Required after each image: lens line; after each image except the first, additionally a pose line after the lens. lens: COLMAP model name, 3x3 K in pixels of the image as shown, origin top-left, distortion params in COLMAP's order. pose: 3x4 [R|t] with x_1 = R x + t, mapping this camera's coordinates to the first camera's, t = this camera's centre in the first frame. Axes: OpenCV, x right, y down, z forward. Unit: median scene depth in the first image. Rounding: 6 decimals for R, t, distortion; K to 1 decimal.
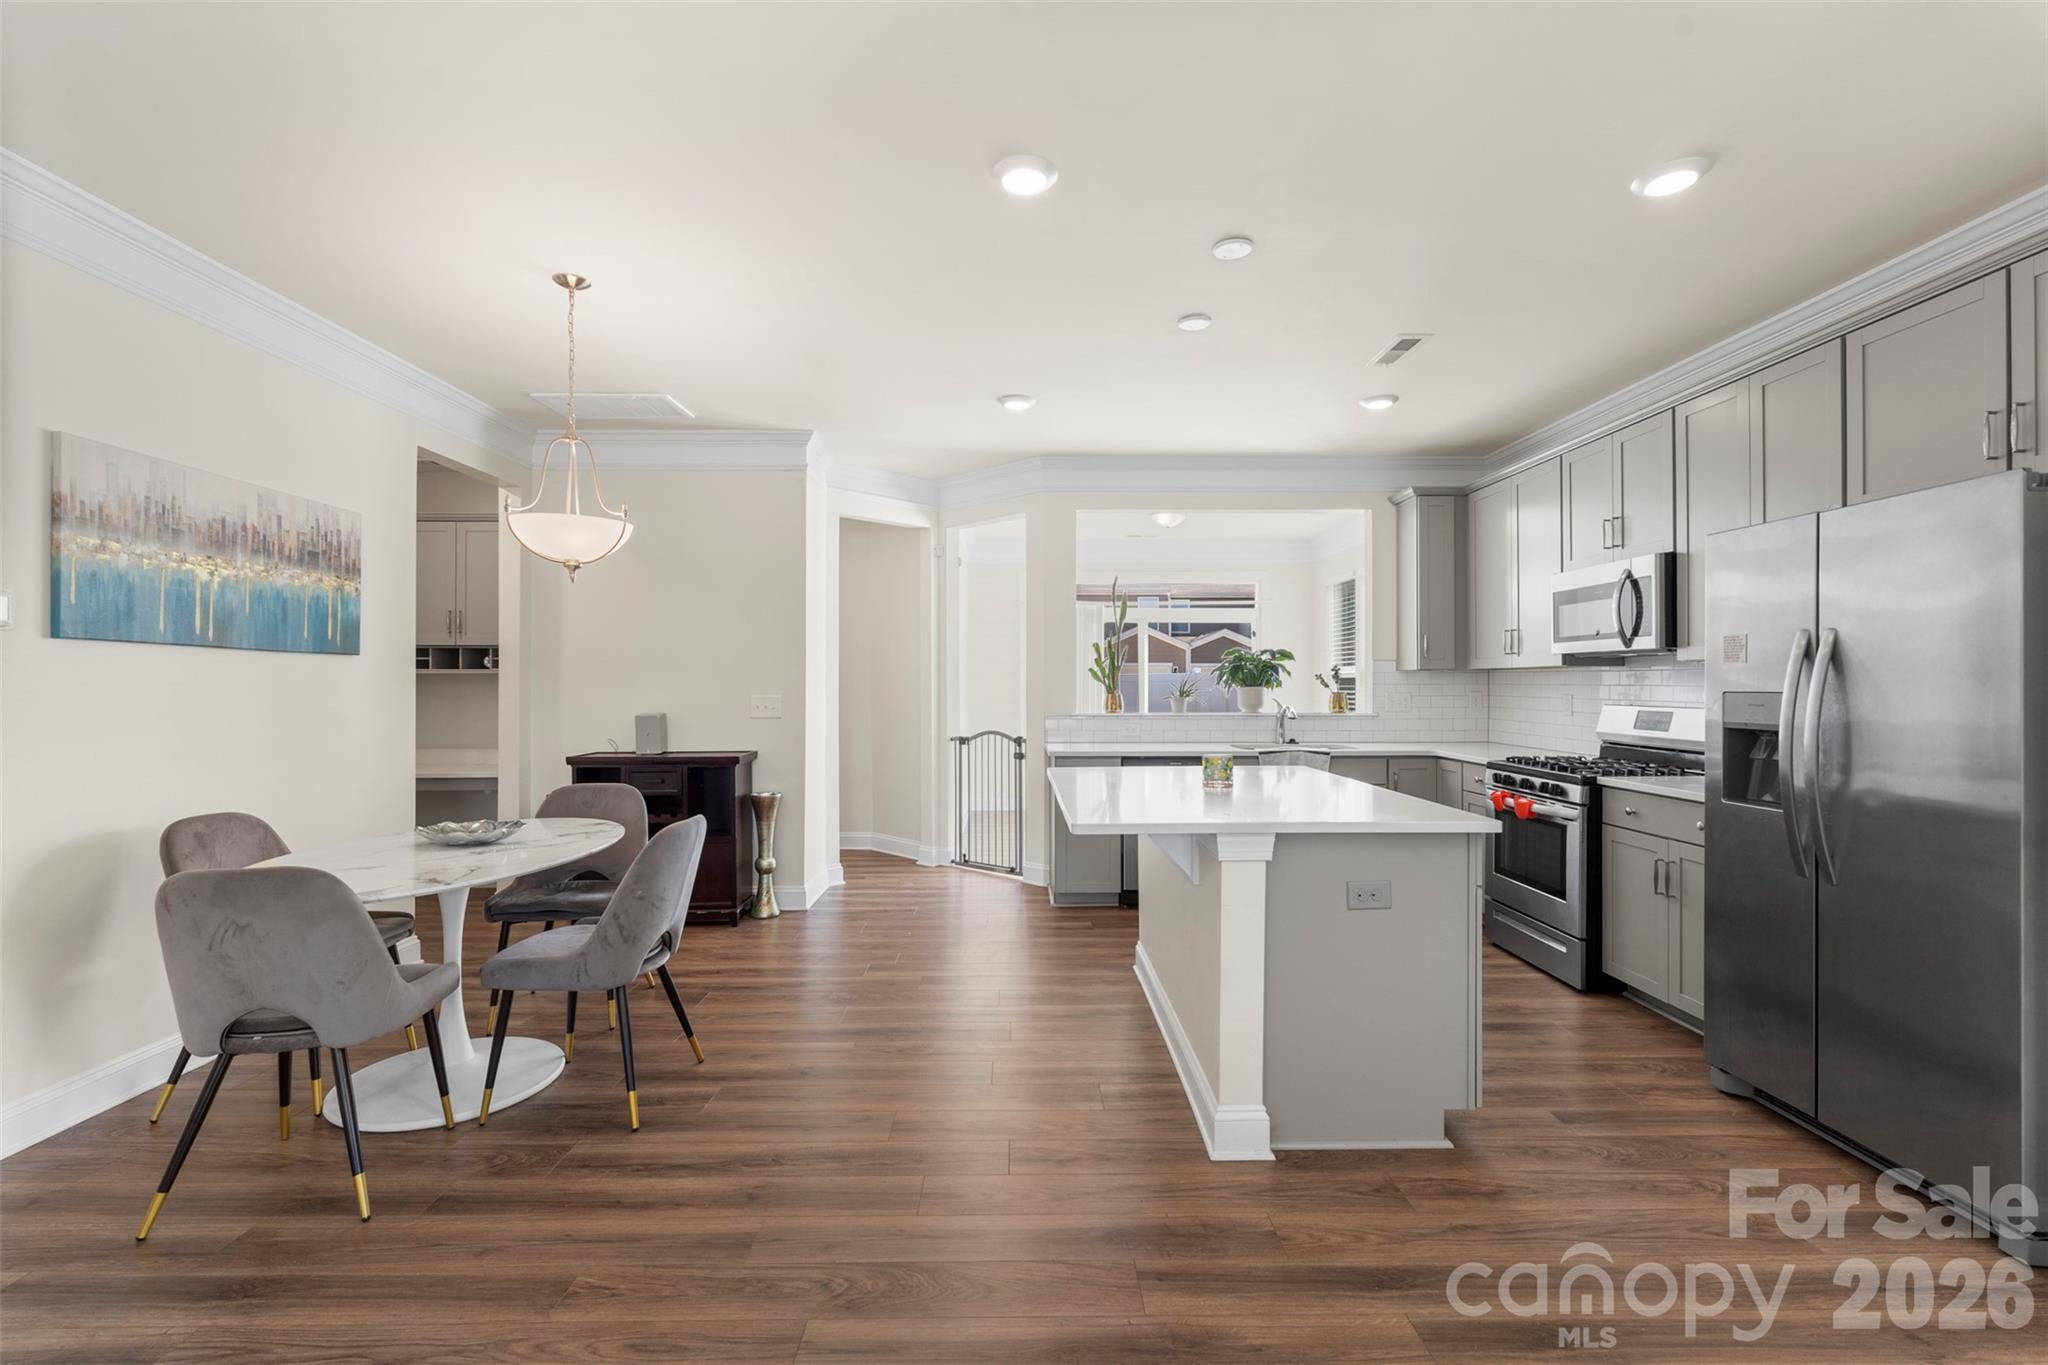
lens RADIAL K [[902.9, 0, 1021.4], [0, 902.9, 681.0], [0, 0, 1]] dist [-0.004377, -0.001067]
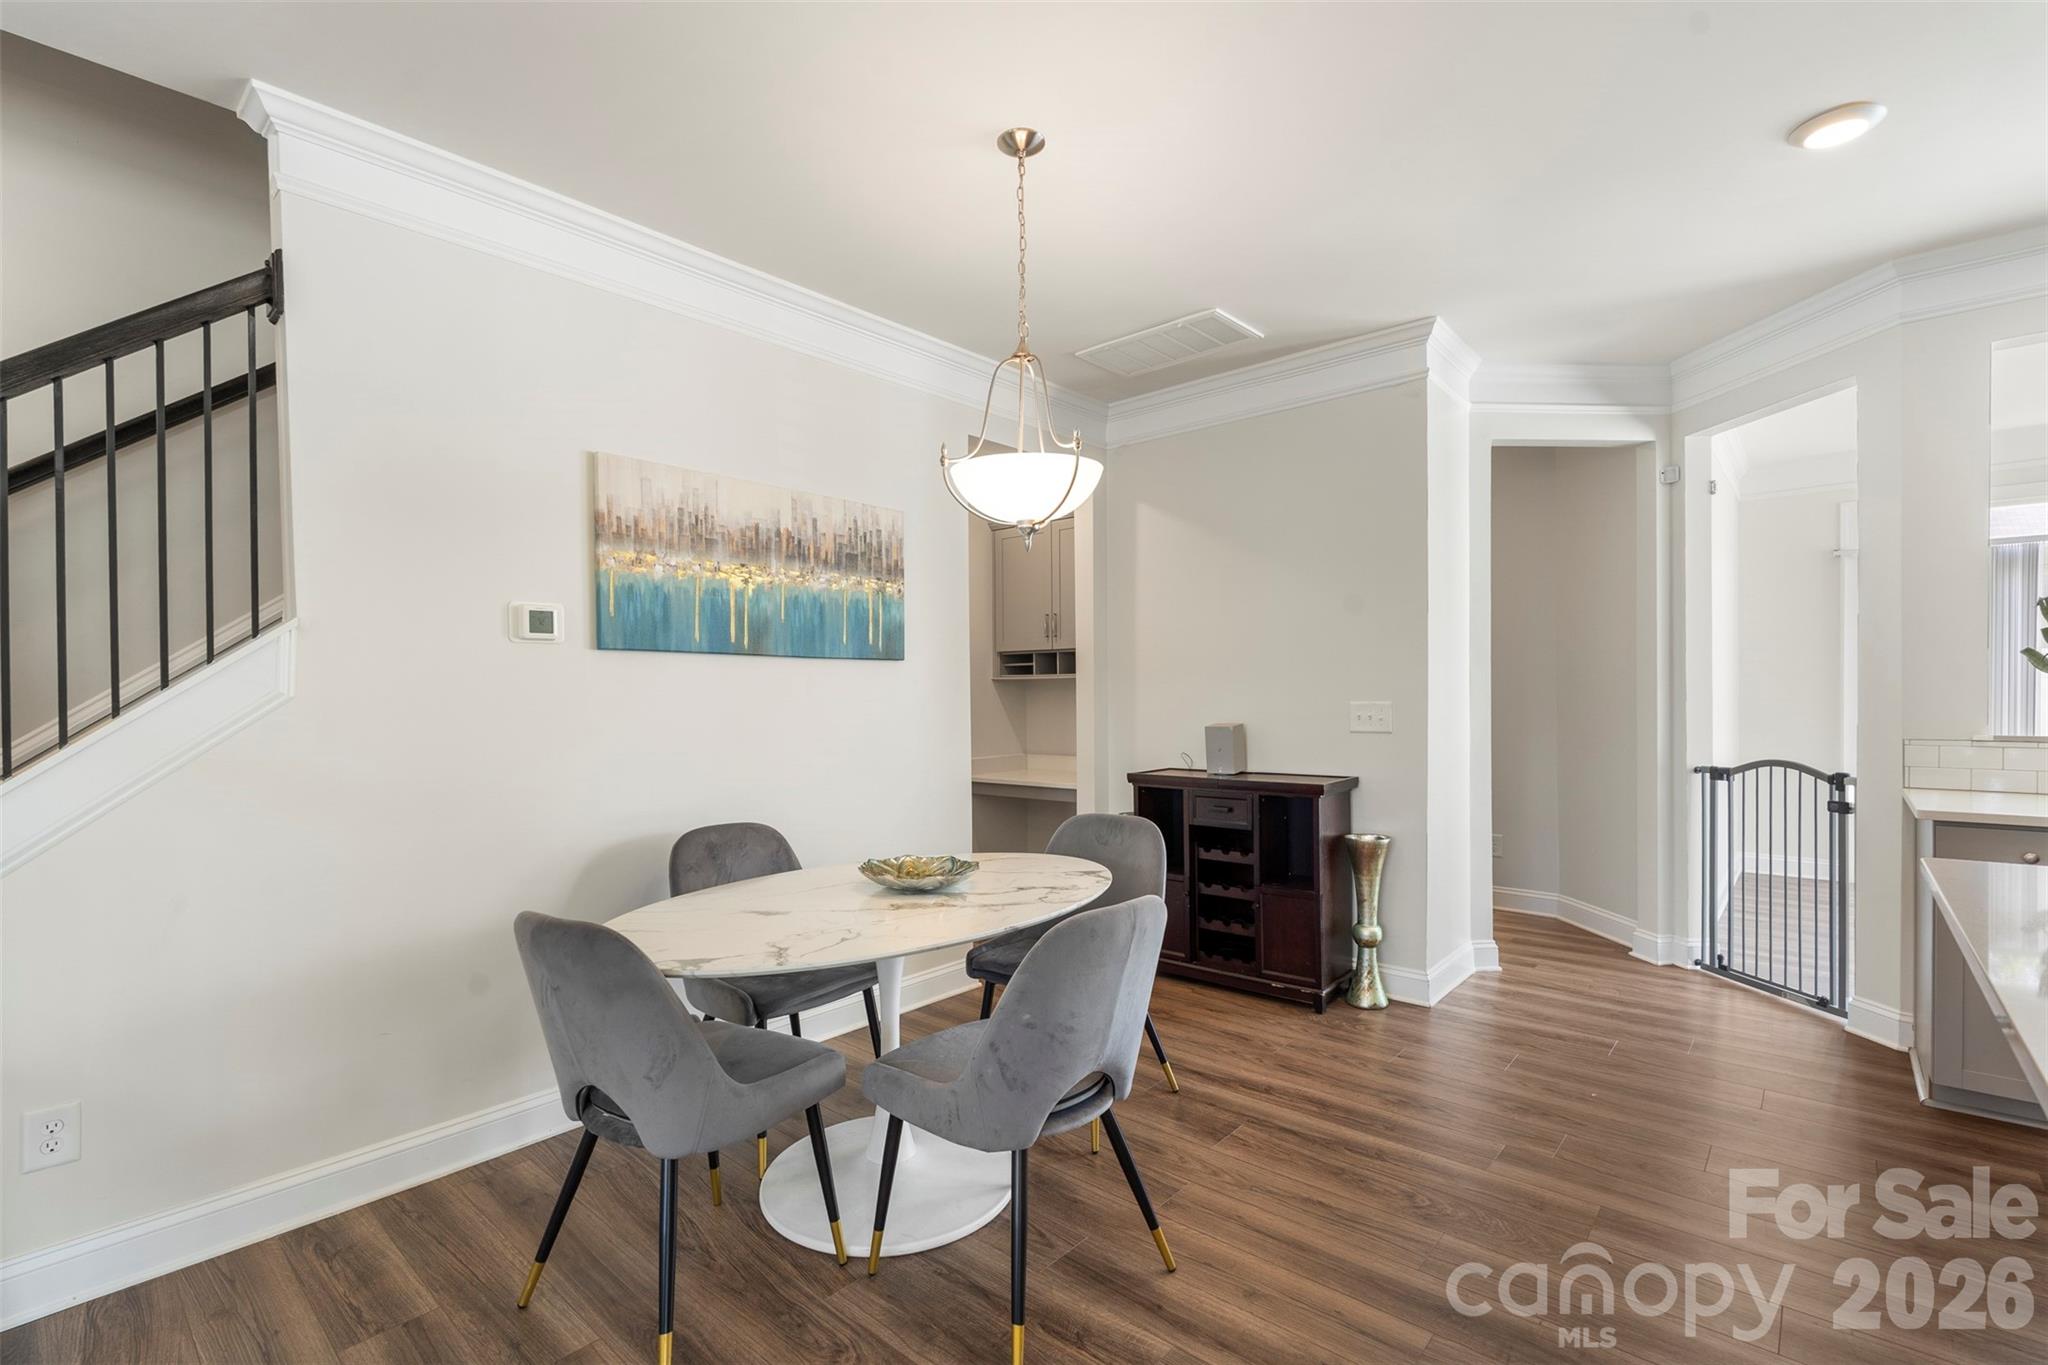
lens RADIAL K [[902.9, 0, 1012.5], [0, 902.9, 707.1], [0, 0, 1]] dist [-0.004377, -0.001067]
pose [[0.734039, 0.004274, -0.679094, -0.000782], [0.012421, 0.999728, 0.019718, 0.002796], [0.678994, -0.022909, 0.733787, 0.309797]]
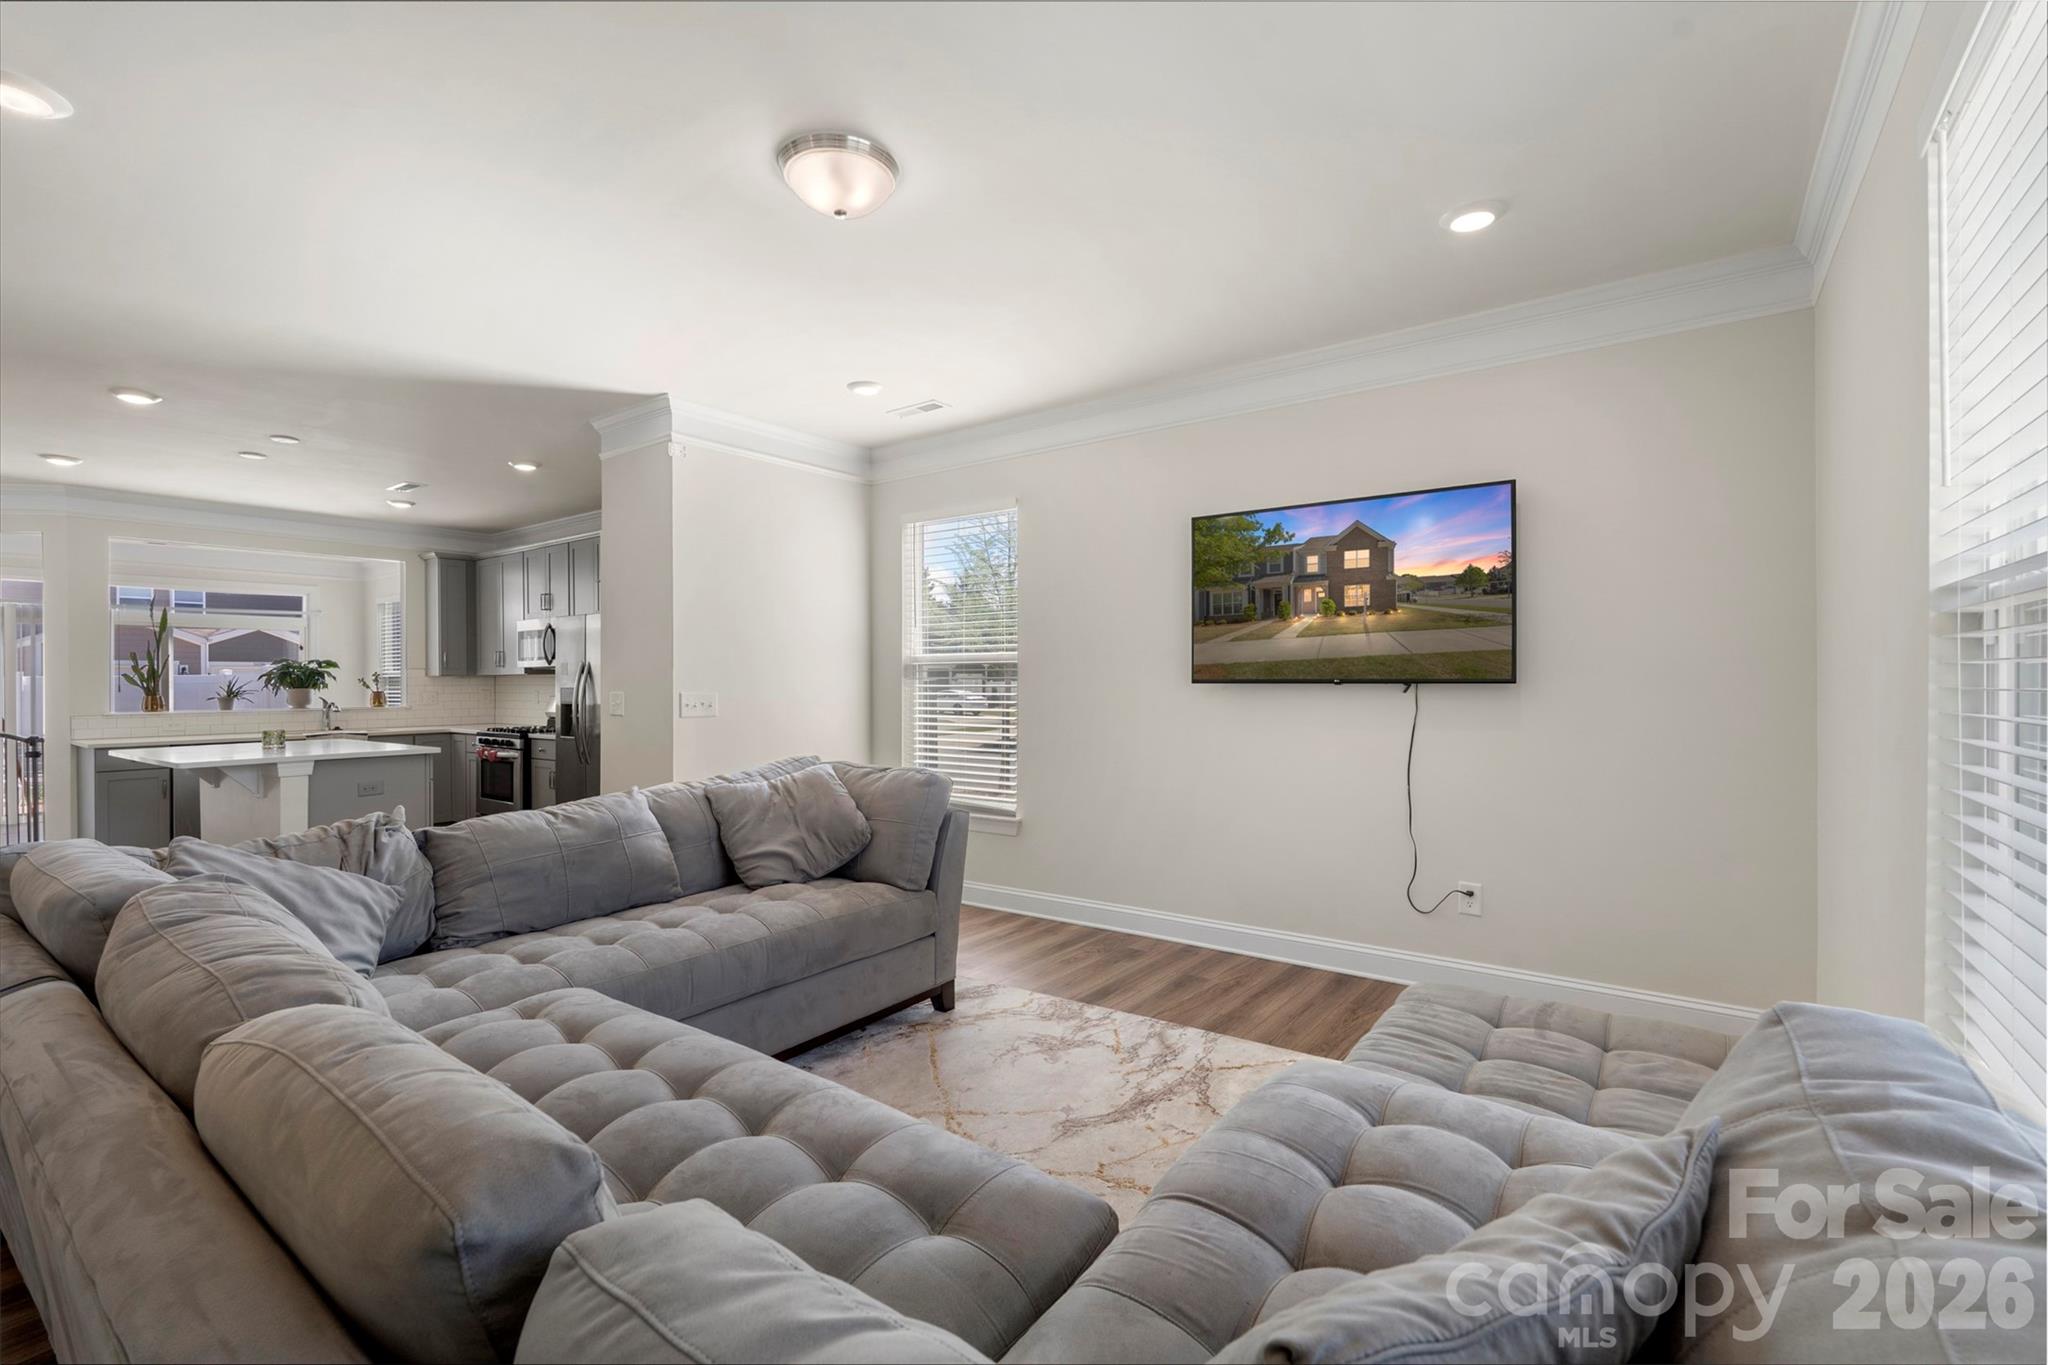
lens RADIAL K [[902.9, 0, 1032.9], [0, 902.9, 673.1], [0, 0, 1]] dist [-0.004377, -0.001067]
pose [[0.595037, 0.002015, 0.803696, -0.204067], [0.005149, 0.999967, -0.006320, -0.002318], [-0.803682, 0.007899, 0.595007, -0.801676]]
